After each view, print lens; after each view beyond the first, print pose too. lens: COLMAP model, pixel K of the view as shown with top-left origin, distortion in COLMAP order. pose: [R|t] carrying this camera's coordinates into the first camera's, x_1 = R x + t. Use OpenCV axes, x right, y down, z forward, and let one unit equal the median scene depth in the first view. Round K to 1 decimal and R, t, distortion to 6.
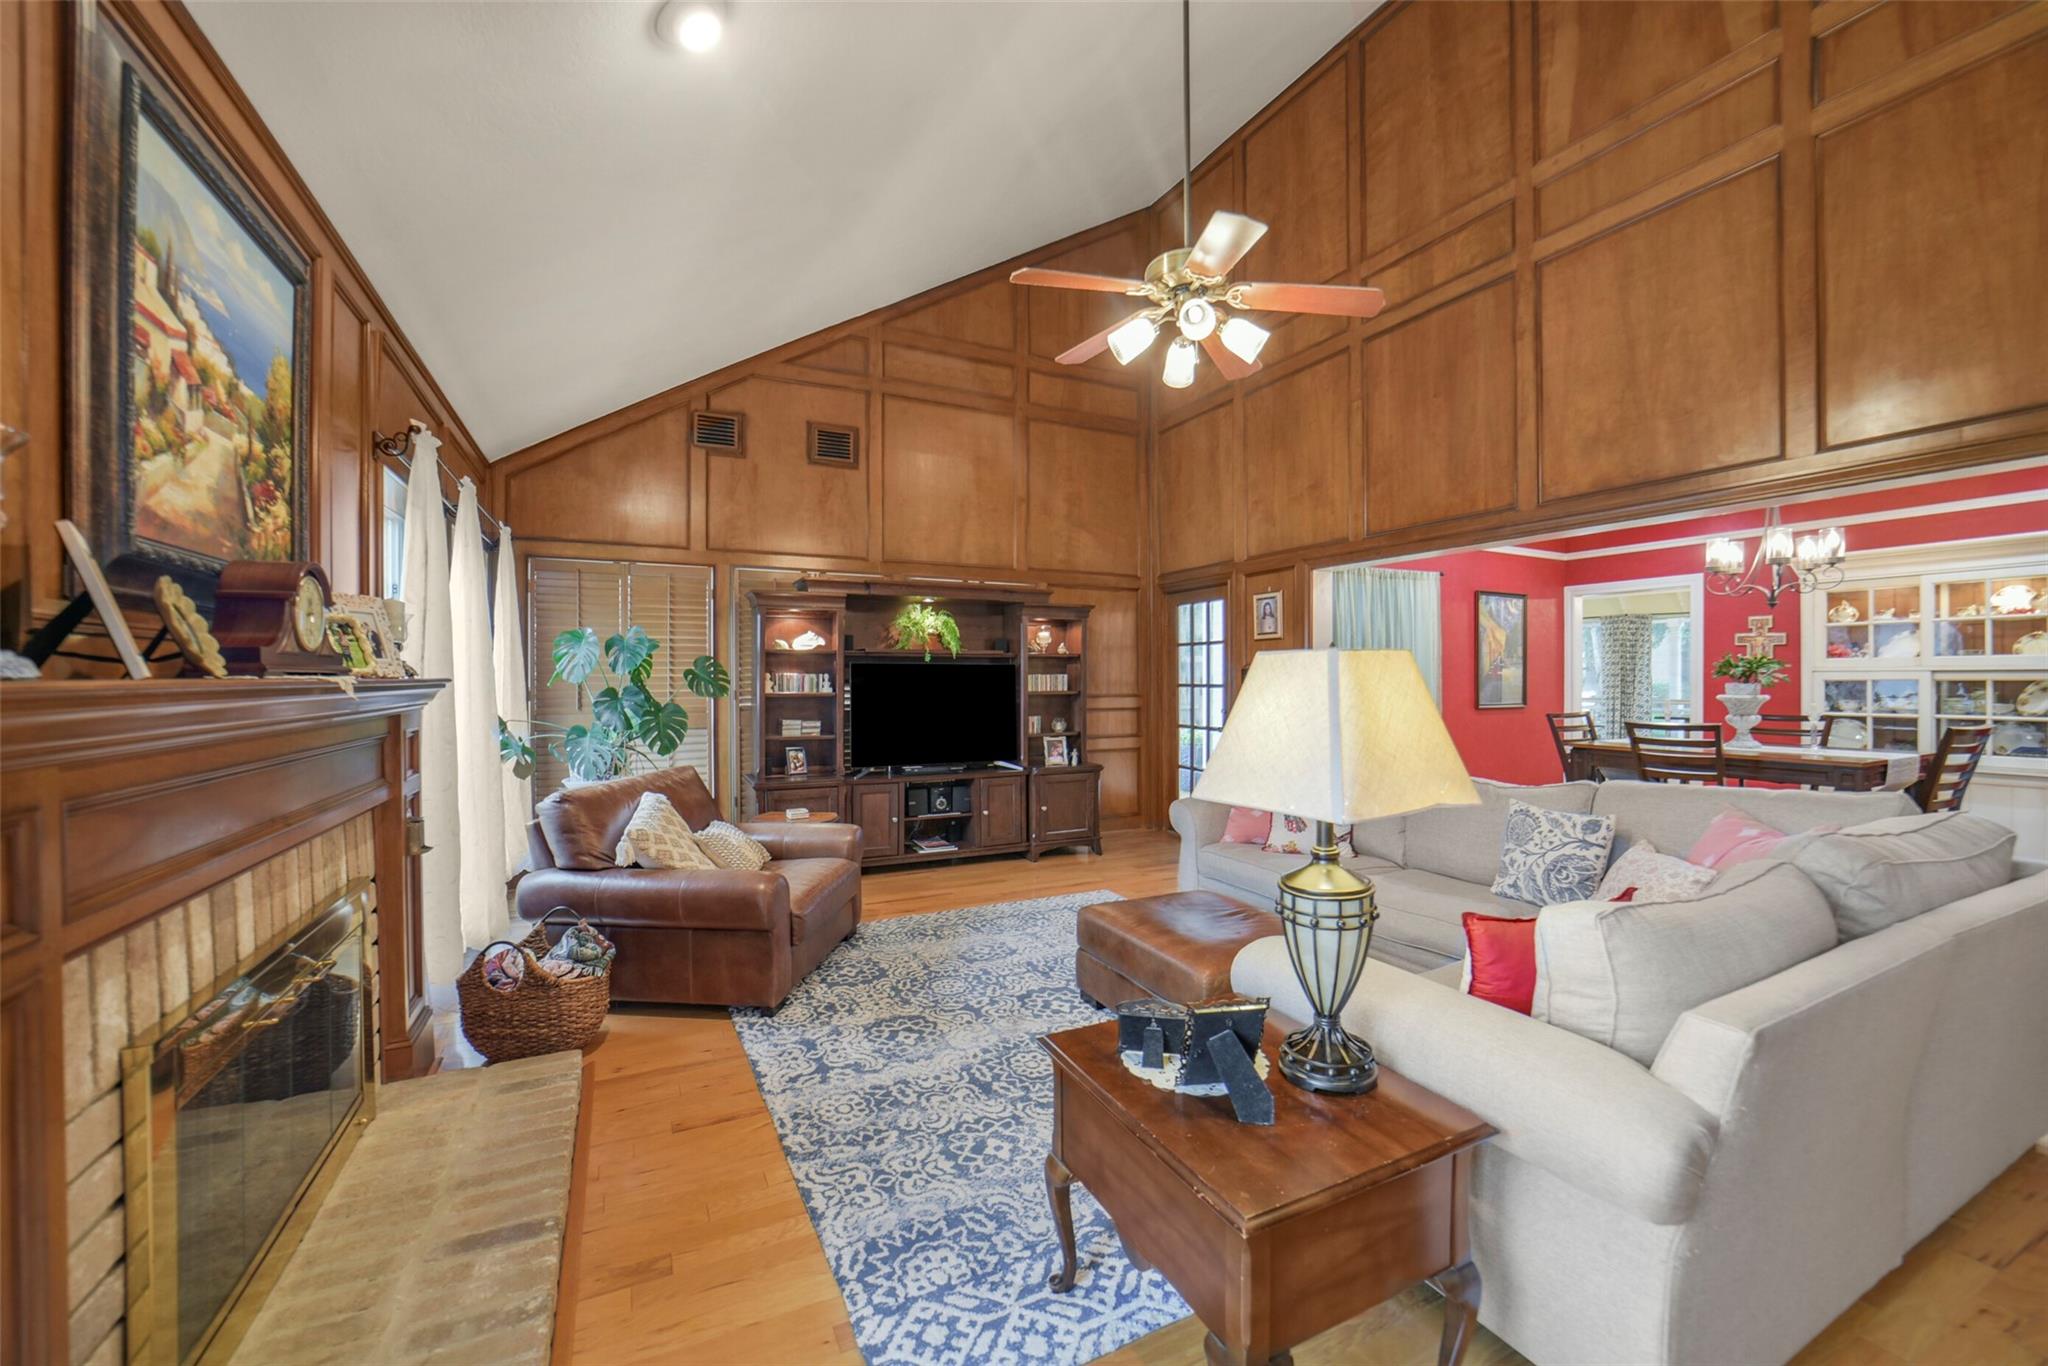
lens RADIAL K [[835.4, 0, 1027.3], [0, 835.4, 678.7], [0, 0, 1]] dist [0.000424, 0.000015]
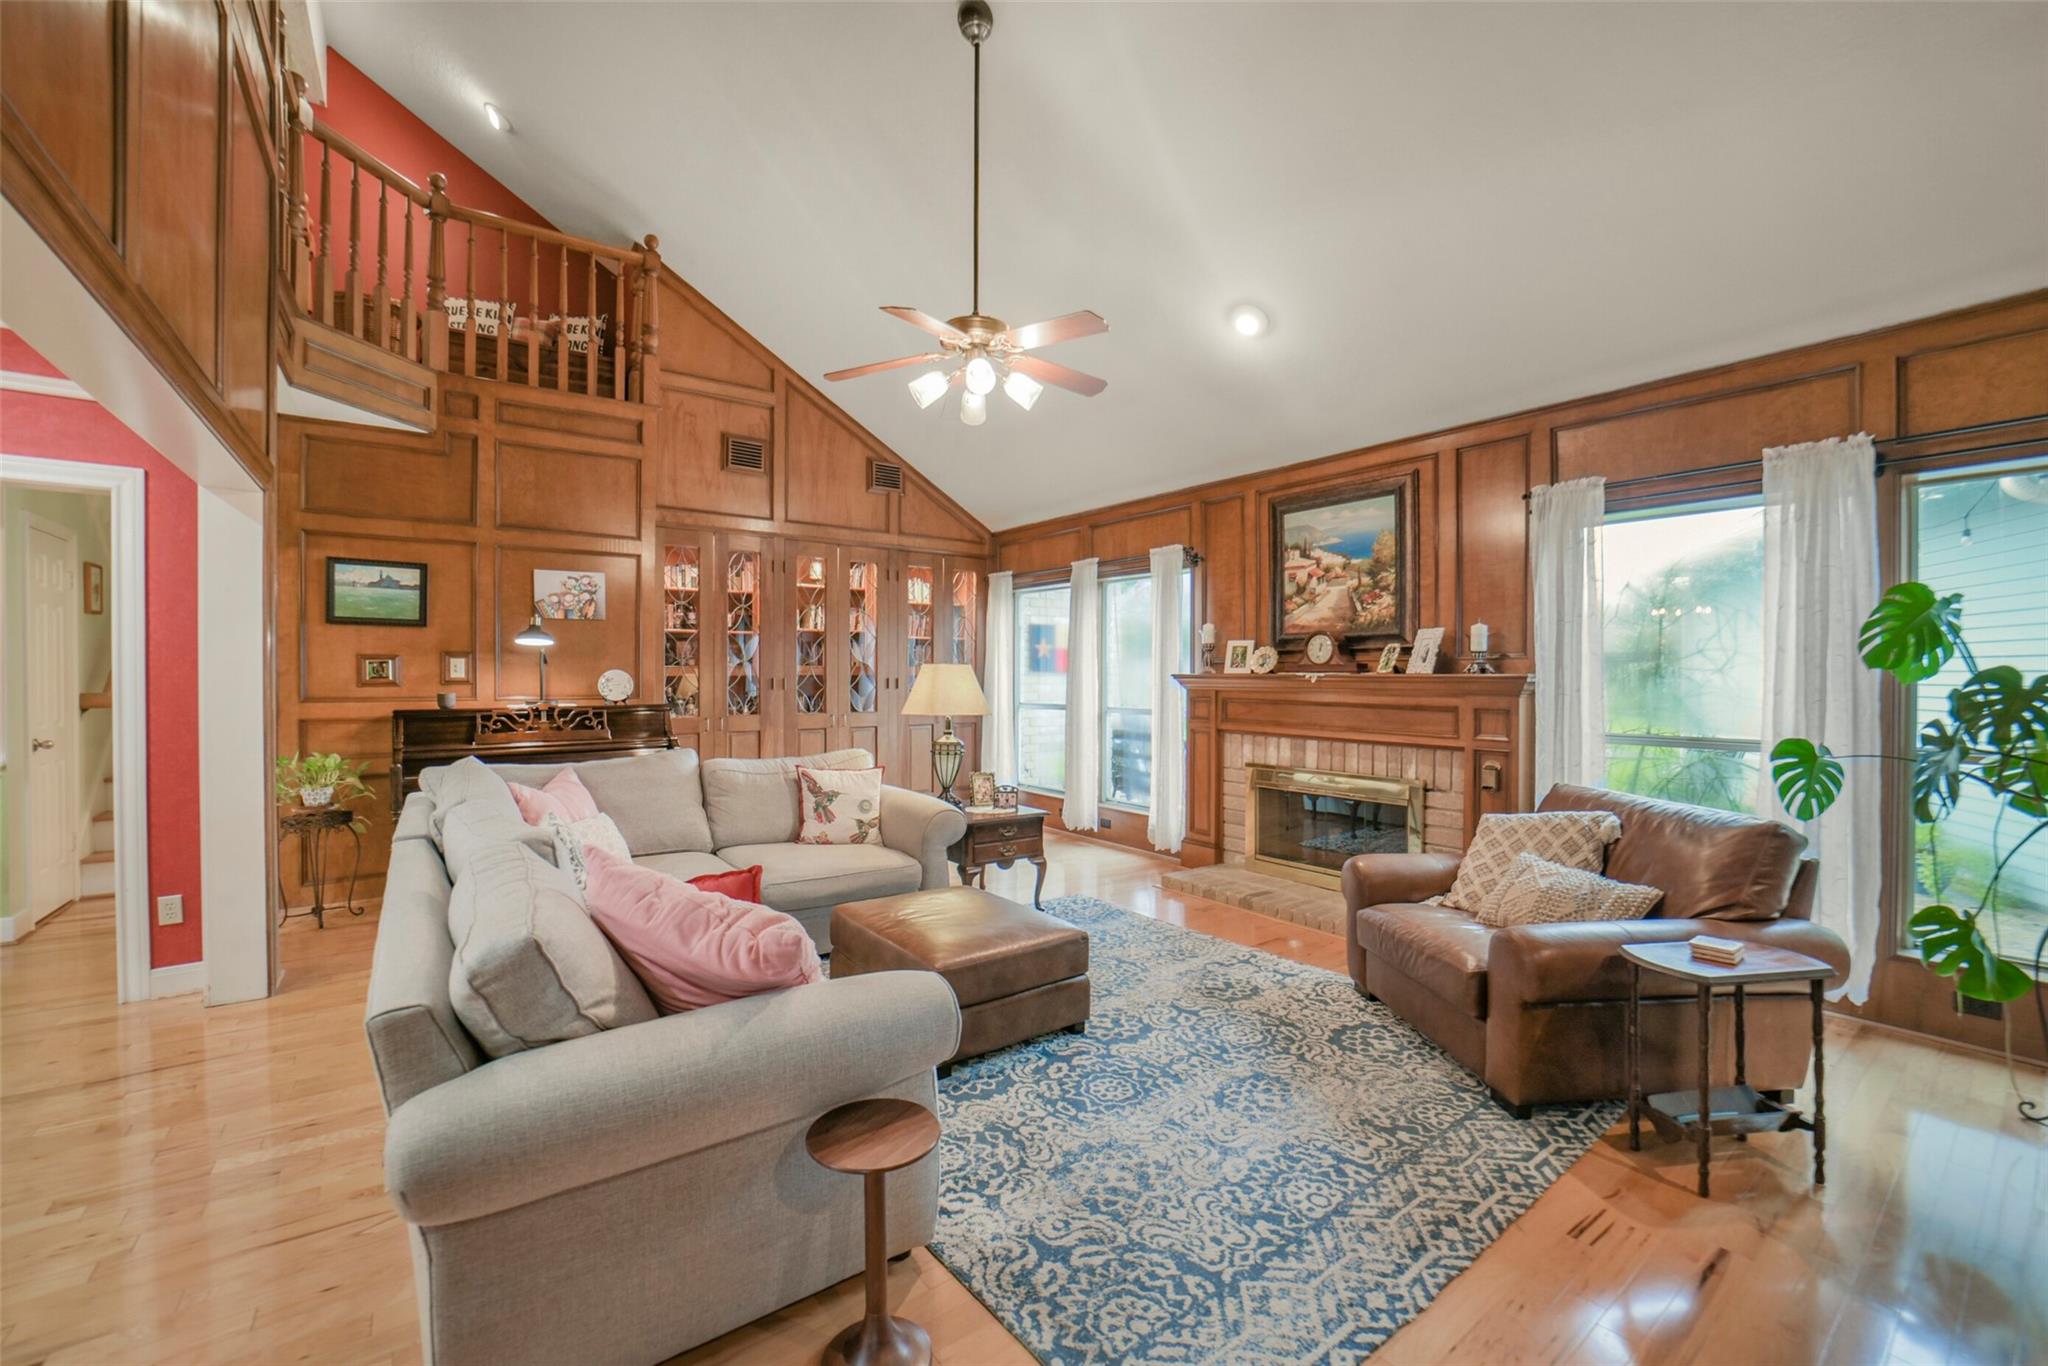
lens RADIAL K [[835.4, 0, 1026.4], [0, 835.4, 676.5], [0, 0, 1]] dist [0.000424, 0.000015]
pose [[-0.984814, 0.001060, -0.173611, 0.275027], [-0.000297, 0.999970, 0.007787, -0.005095], [0.173614, 0.007721, -0.984784, 1.835169]]
